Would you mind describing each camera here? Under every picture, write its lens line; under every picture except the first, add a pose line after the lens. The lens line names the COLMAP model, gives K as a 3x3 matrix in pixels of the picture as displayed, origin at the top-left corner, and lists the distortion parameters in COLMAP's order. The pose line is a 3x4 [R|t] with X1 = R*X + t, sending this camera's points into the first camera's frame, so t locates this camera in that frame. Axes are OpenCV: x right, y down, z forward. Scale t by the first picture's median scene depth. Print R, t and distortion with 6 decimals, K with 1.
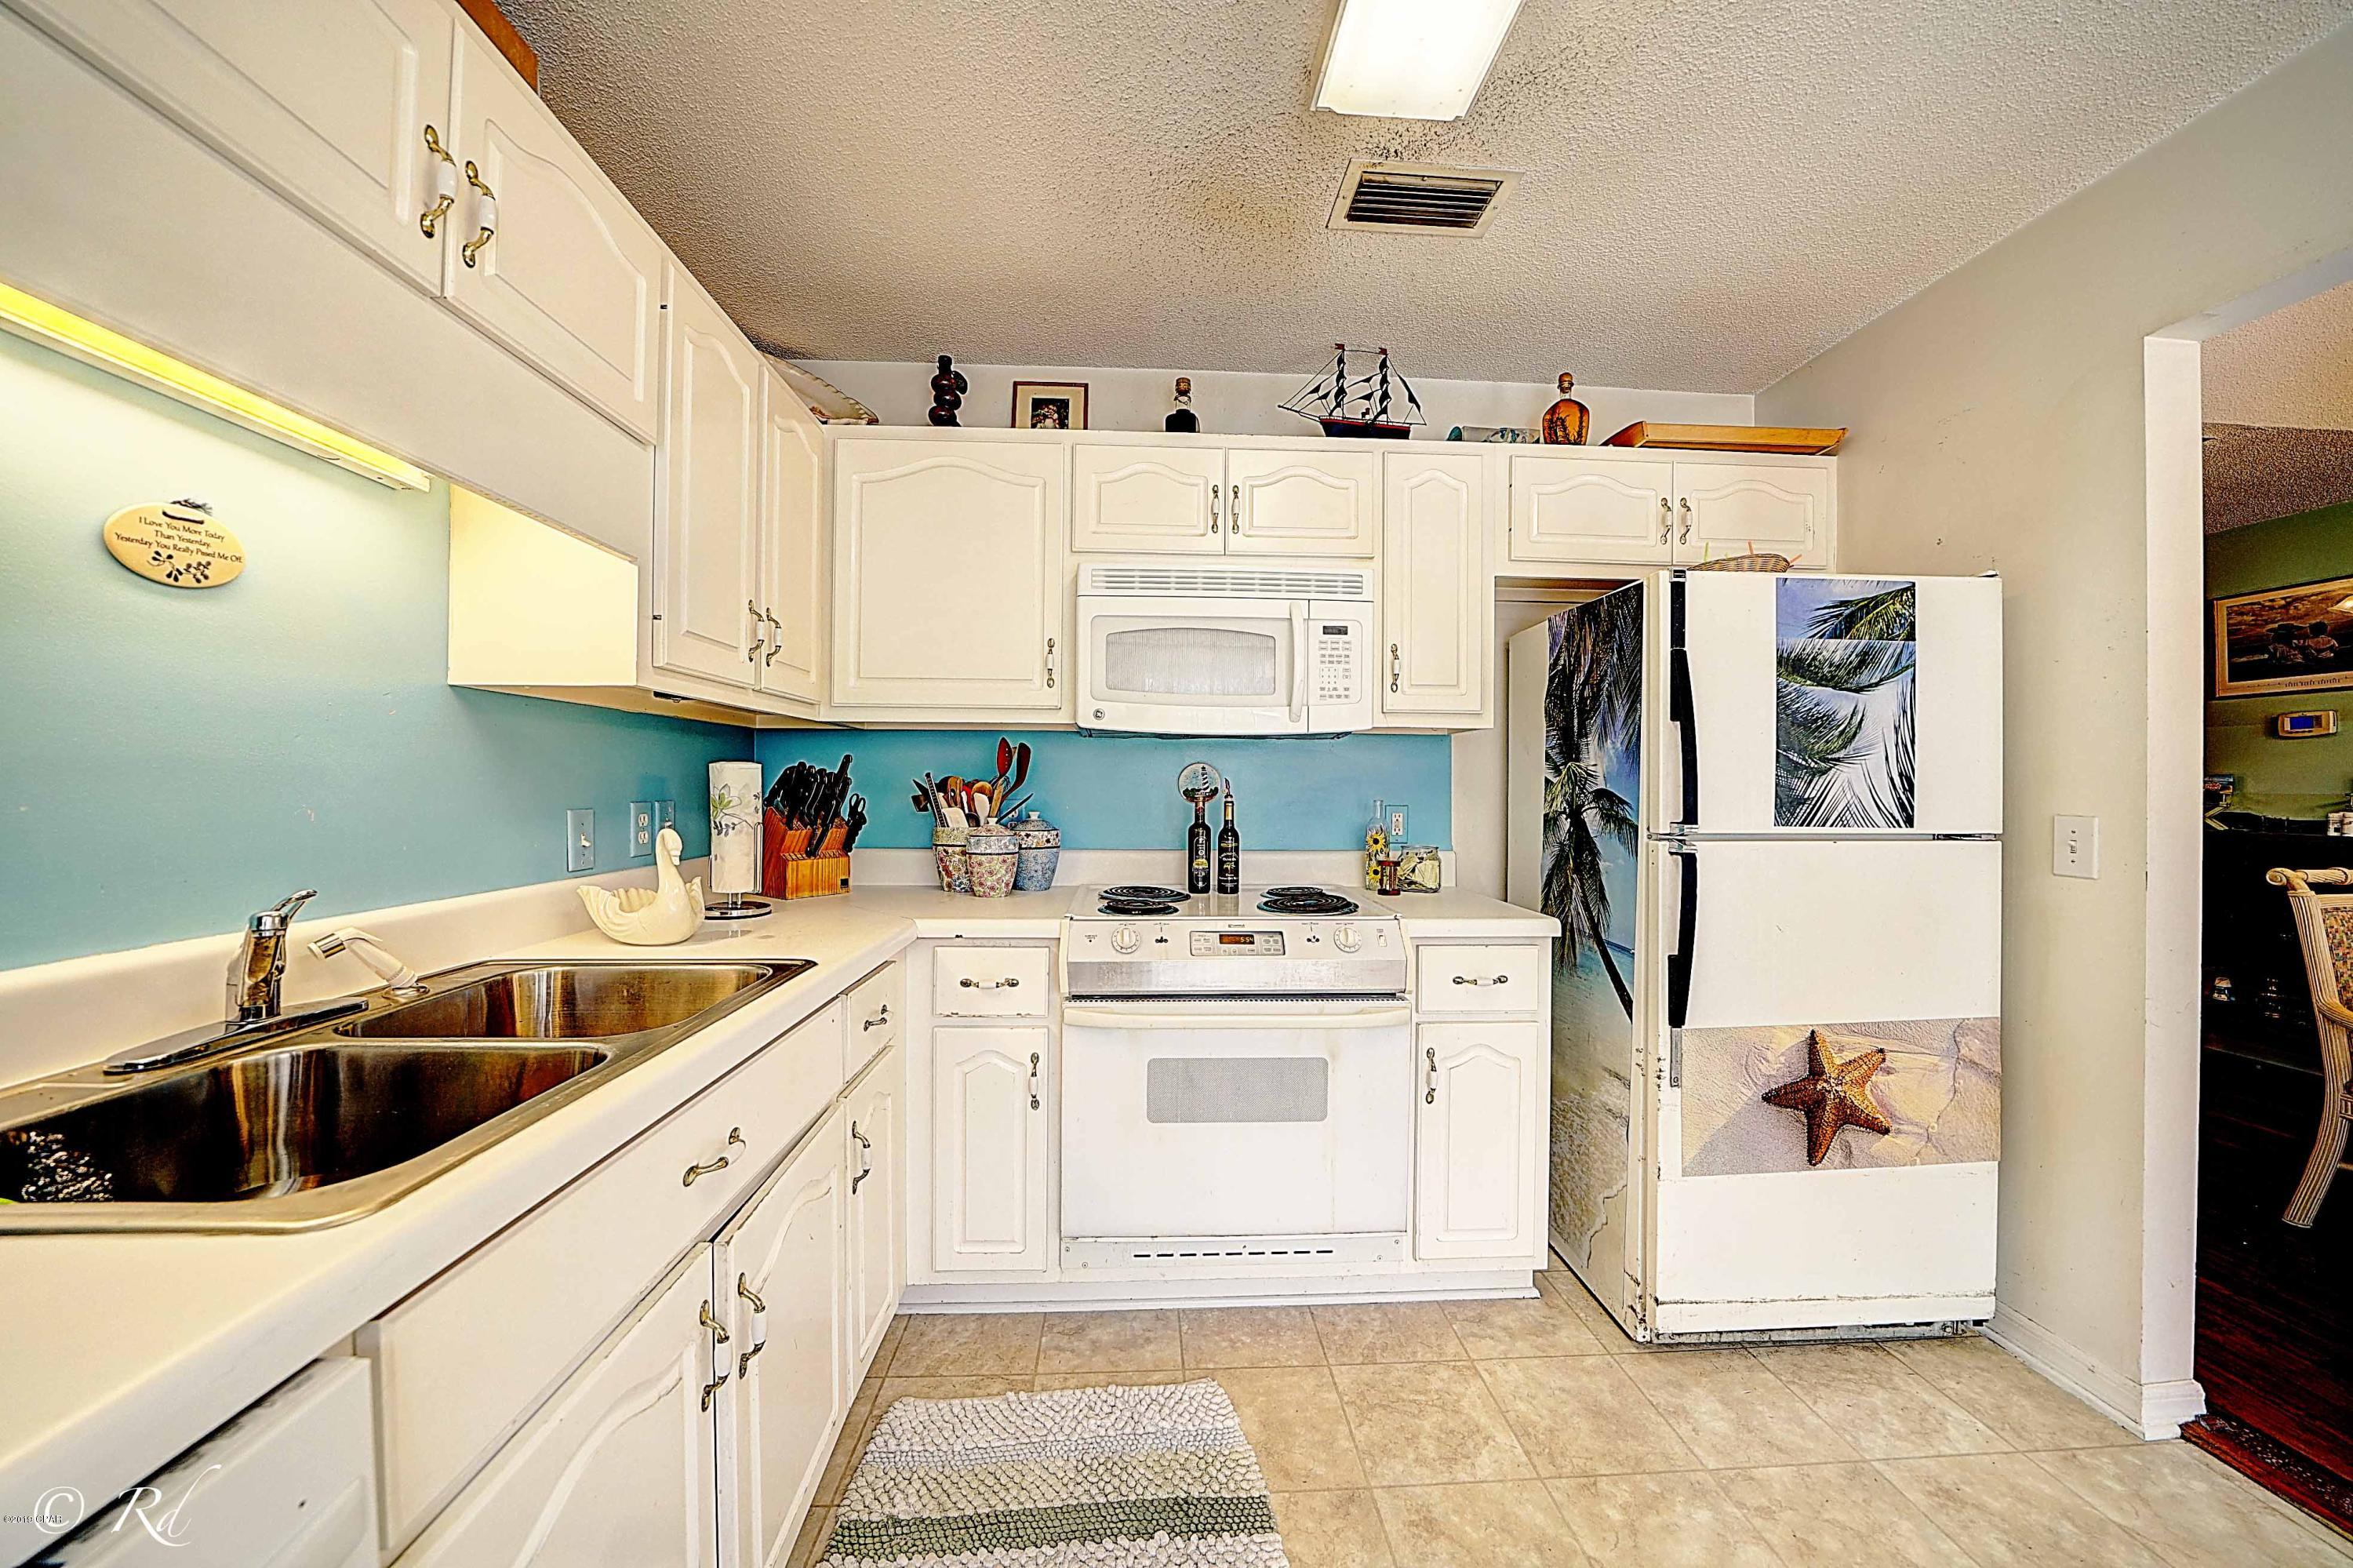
lens RADIAL K [[815.5, 0, 1176.5], [0, 815.5, 784.0], [0, 0, 1]] dist [-0.025728, 0.003670]
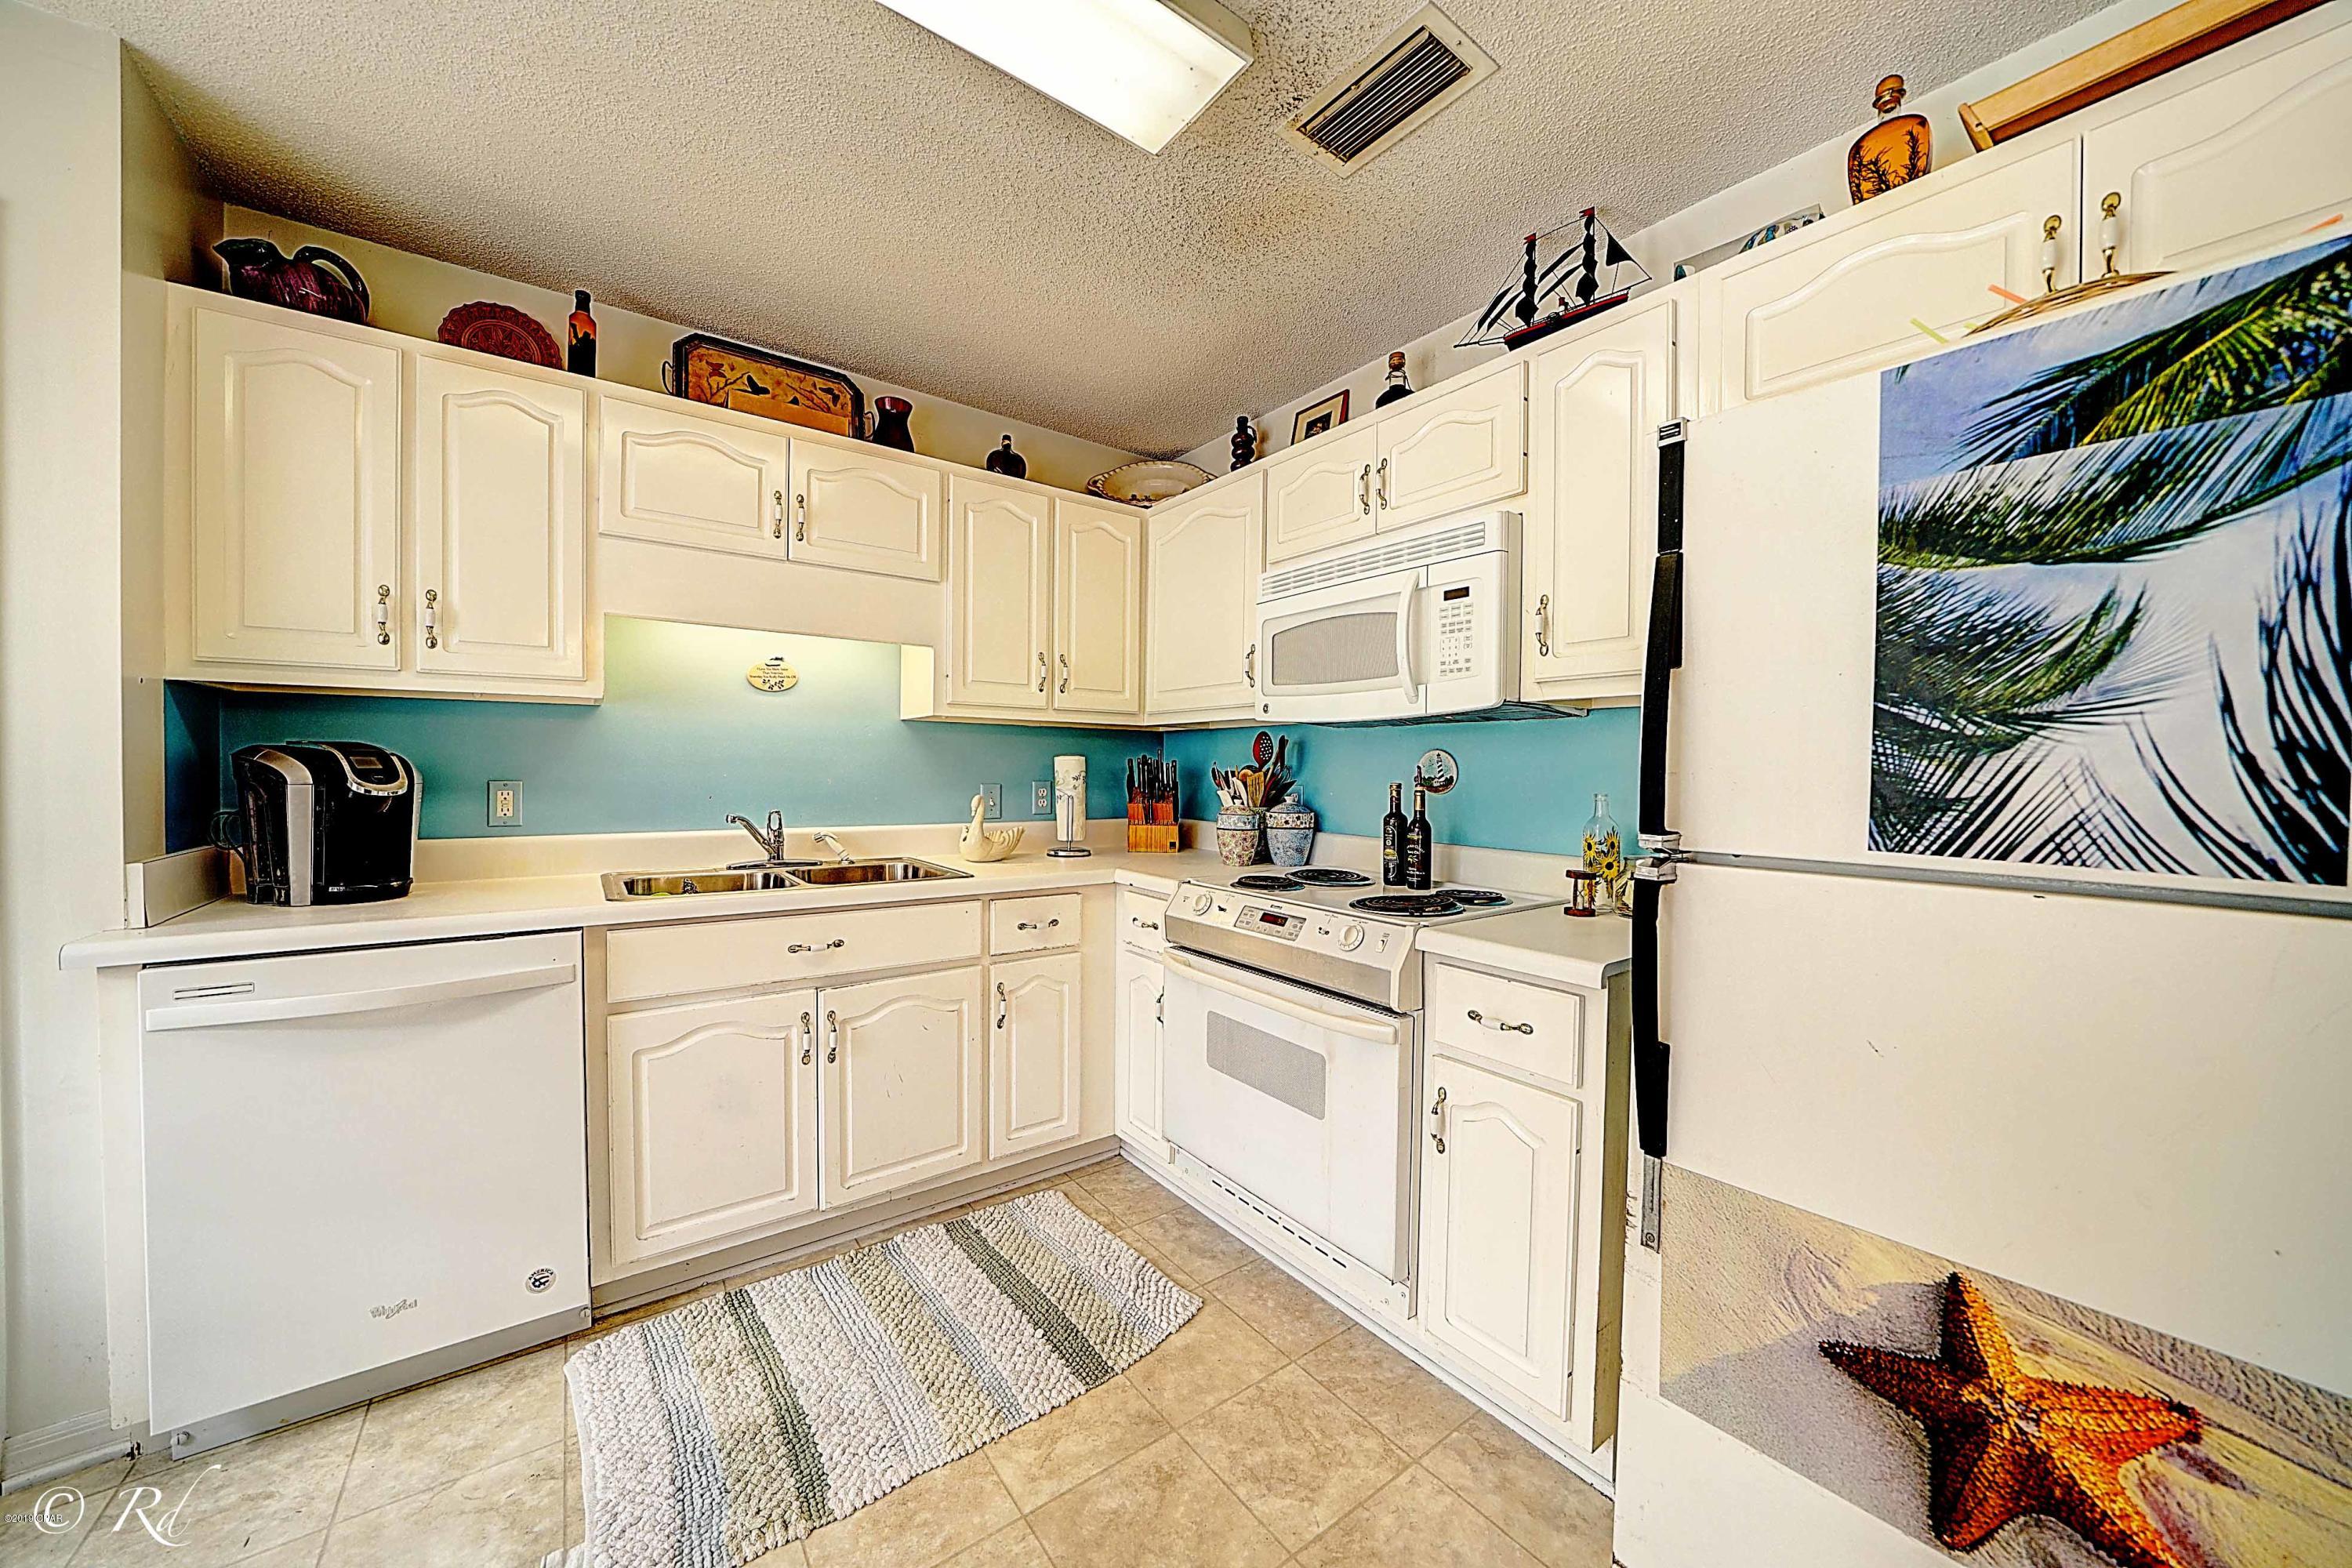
lens RADIAL K [[815.1, 0, 1176.0], [0, 815.1, 784.0], [0, 0, 1]] dist [-0.025728, 0.003670]
pose [[0.557440, 0.014562, -0.830090, 0.922581], [-0.007853, 0.999894, 0.012267, 0.006281], [0.830180, -0.000320, 0.557495, 0.335840]]
